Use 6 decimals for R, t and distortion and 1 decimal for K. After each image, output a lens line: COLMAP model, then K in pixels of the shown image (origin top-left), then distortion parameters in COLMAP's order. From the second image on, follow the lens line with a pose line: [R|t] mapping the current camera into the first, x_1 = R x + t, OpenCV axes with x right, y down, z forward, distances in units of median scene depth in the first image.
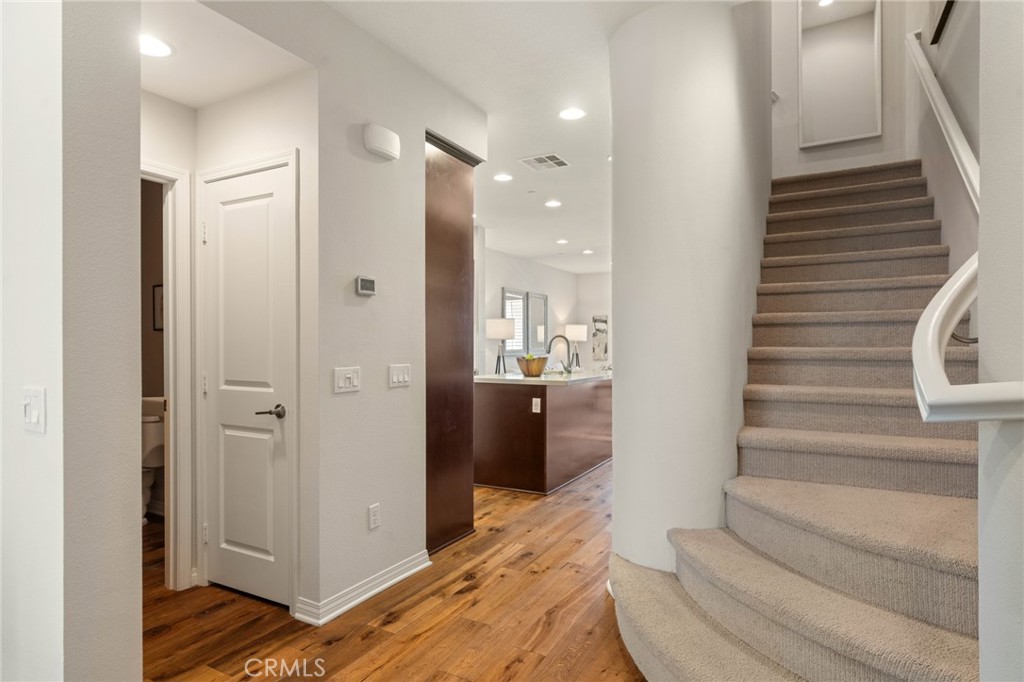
lens RADIAL K [[558.0, 0, 512.0], [0, 558.0, 341.0], [0, 0, 1]] dist [-0.252301, -0.000034]
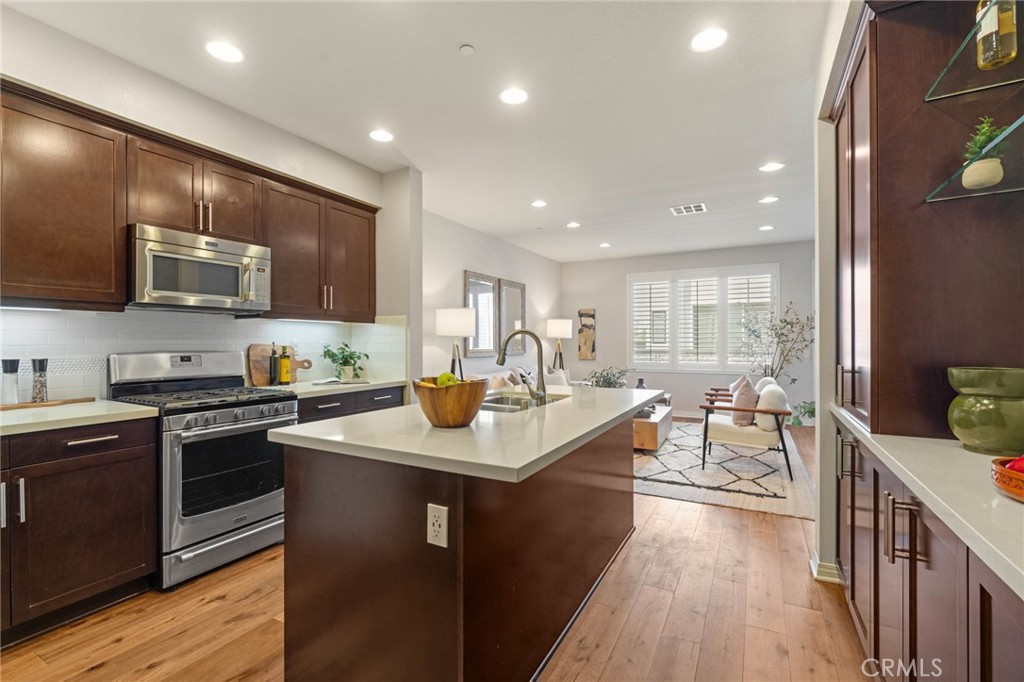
lens RADIAL K [[457.0, 0, 512.0], [0, 457.0, 341.0], [0, 0, 1]] dist [-0.000388, -0.000019]
pose [[0.999977, -0.001133, 0.006750, 0.037558], [0.001071, 0.999958, 0.009092, -0.002226], [-0.006760, -0.009084, 0.999936, 0.294713]]
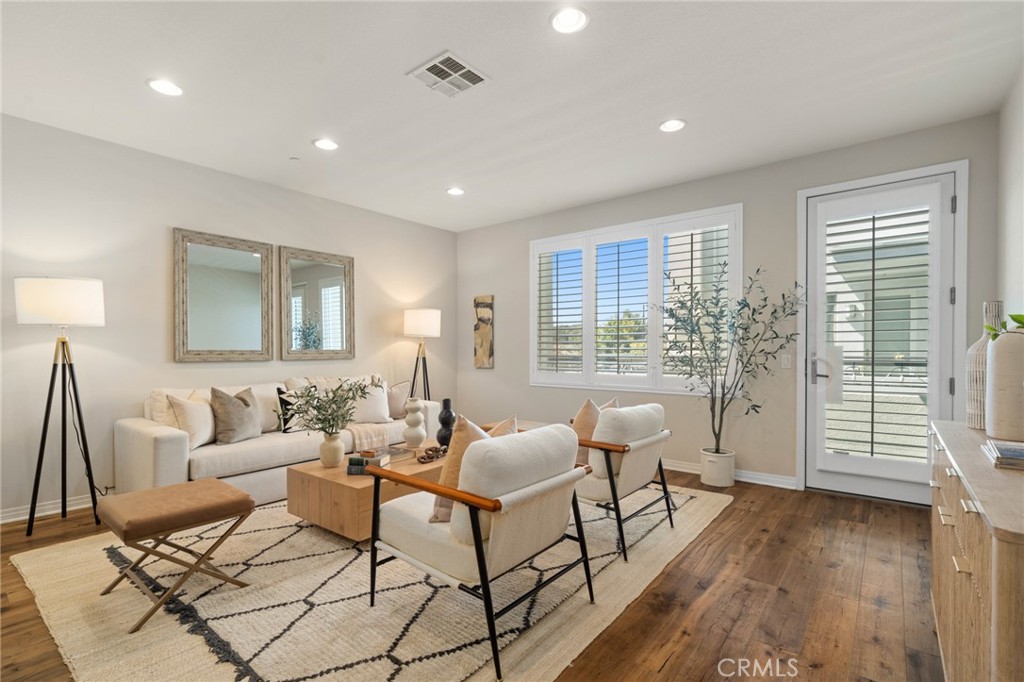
lens RADIAL K [[470.7, 0, 512.5], [0, 470.7, 358.2], [0, 0, 1]] dist [0.000443, -0.000047]
pose [[0.985238, 0.004307, -0.171137, 0.303116], [0.000564, 0.999596, 0.028407, 0.009084], [0.171190, -0.028084, 0.984838, 0.523959]]
